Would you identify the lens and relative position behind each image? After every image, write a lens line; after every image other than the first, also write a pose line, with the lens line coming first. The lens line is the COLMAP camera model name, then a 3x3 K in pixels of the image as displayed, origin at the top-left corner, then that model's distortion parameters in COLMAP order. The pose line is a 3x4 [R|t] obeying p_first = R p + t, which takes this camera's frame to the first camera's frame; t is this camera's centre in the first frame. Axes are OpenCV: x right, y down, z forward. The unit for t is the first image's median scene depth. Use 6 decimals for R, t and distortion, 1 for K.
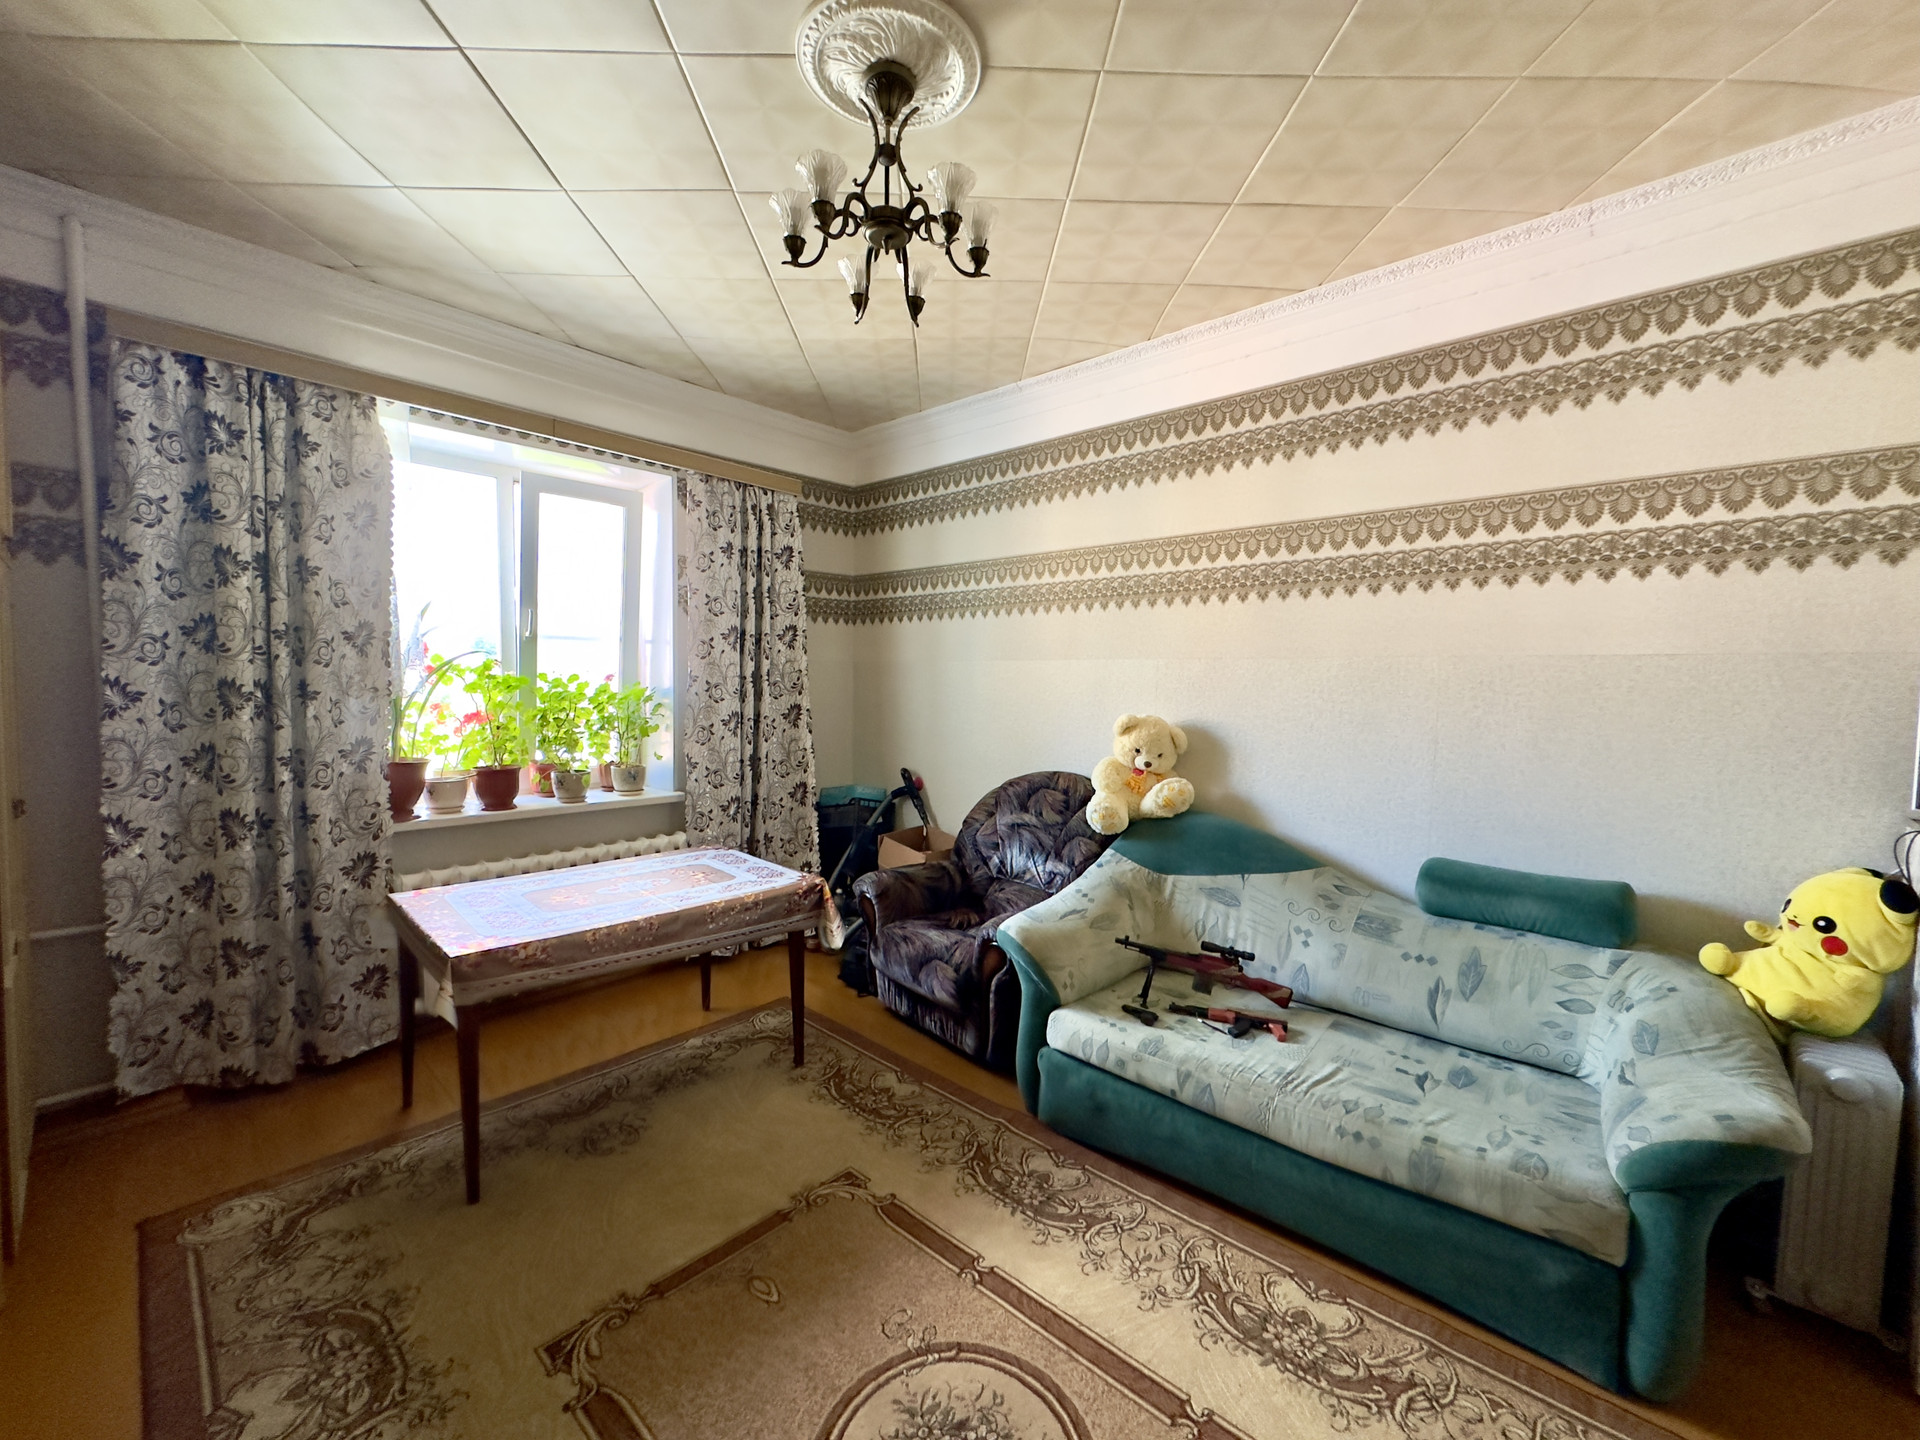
lens RADIAL K [[762.7, 0, 959.3], [0, 762.7, 721.7], [0, 0, 1]] dist [-0.003686, 0.000585]
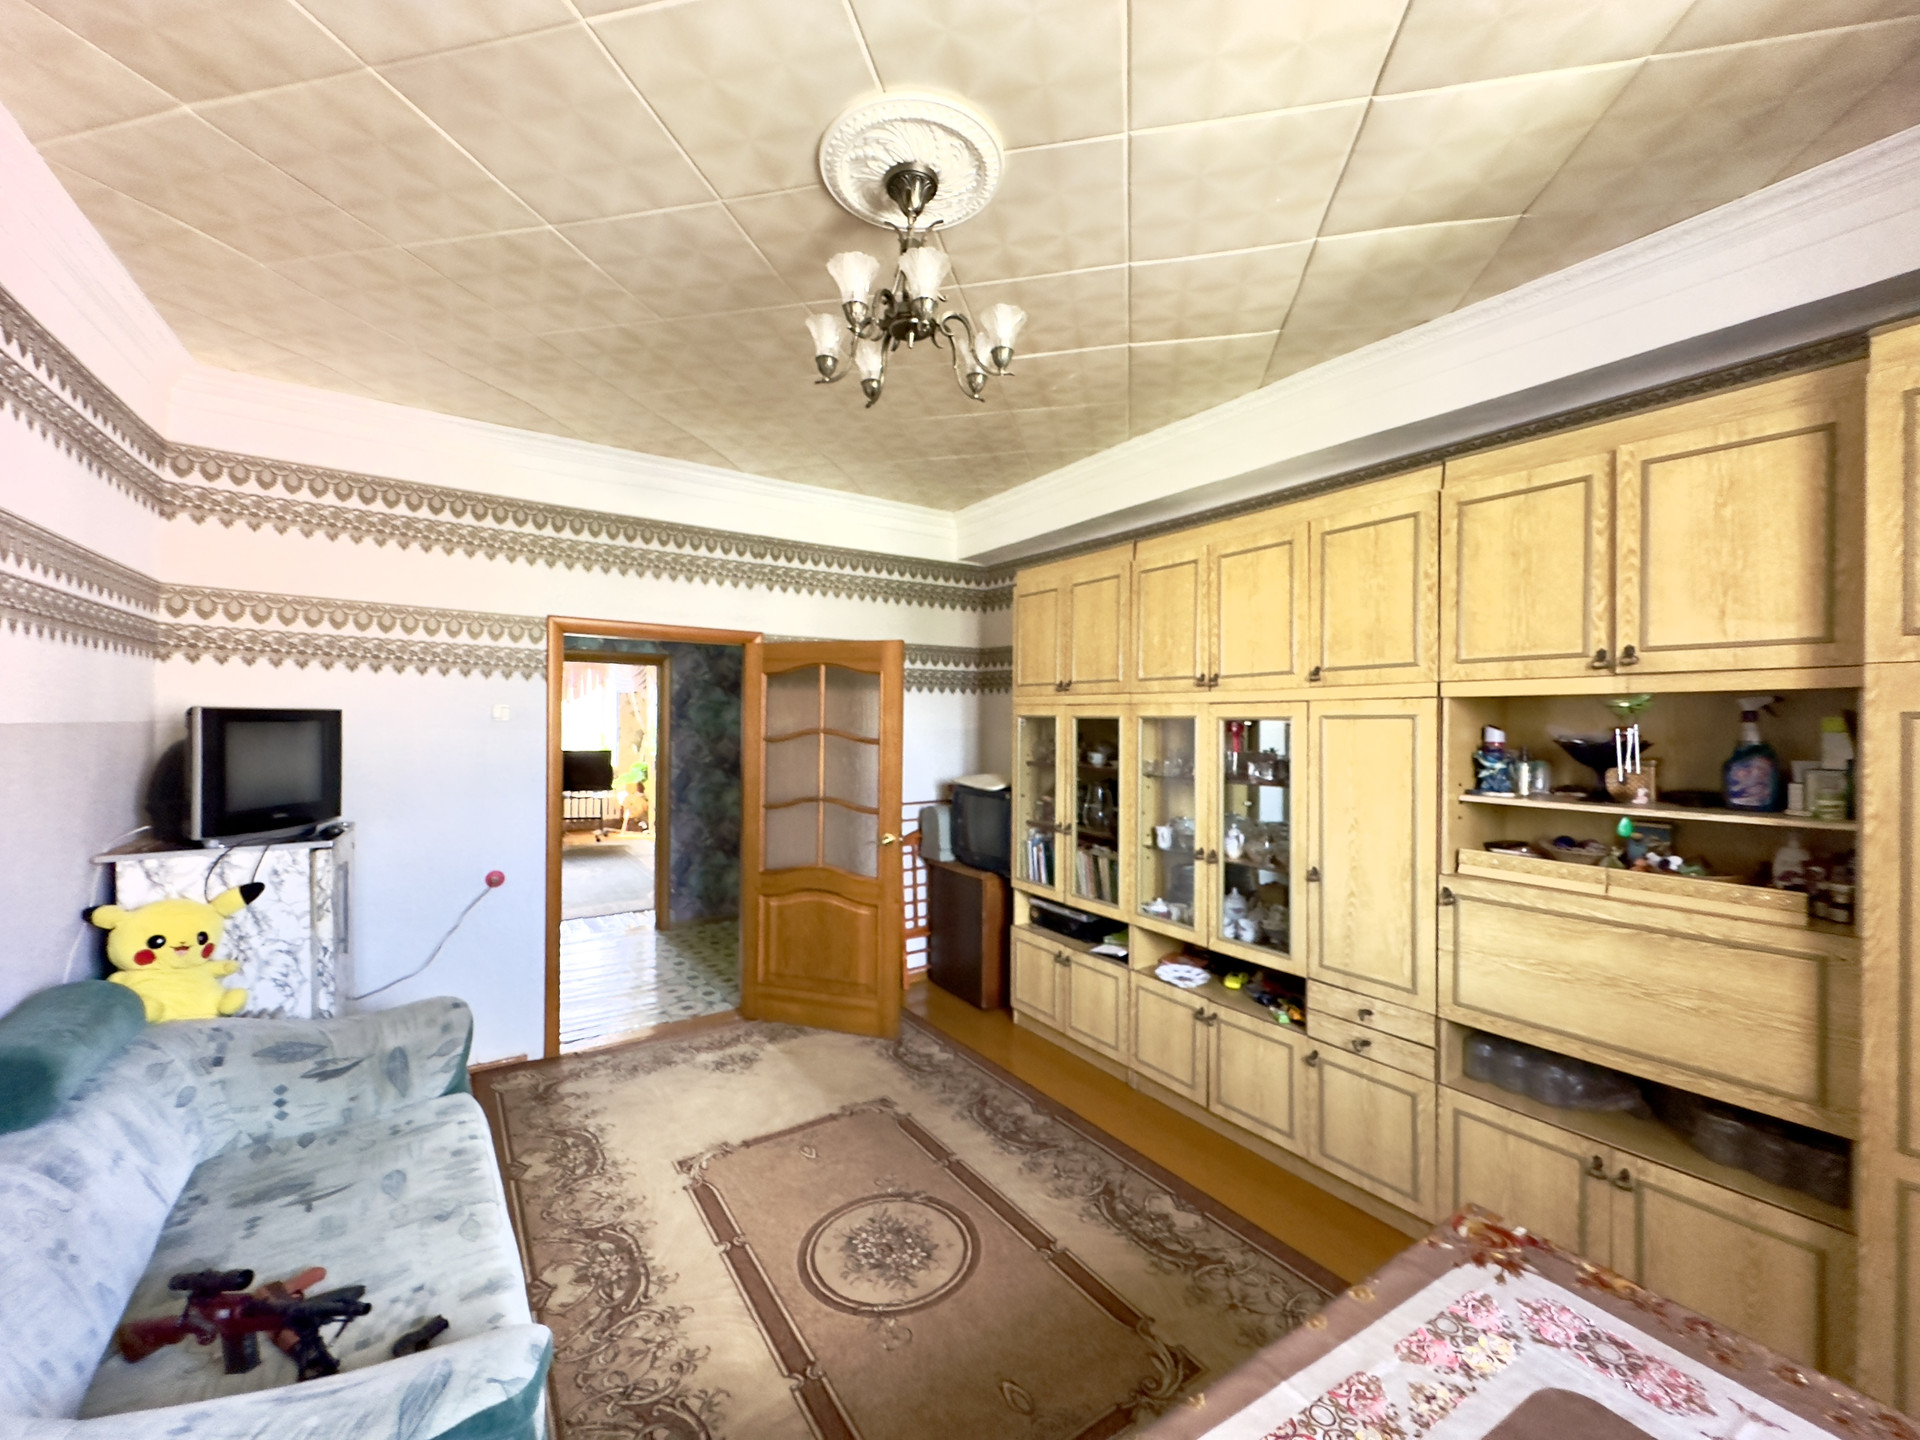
lens RADIAL K [[772.6, 0, 957.3], [0, 772.6, 716.0], [0, 0, 1]] dist [0.004978, 0.000691]
pose [[-0.970588, -0.022983, 0.239646, -0.290894], [-0.011413, 0.998706, 0.049558, -0.134620], [-0.240475, 0.045365, -0.969595, 1.414892]]
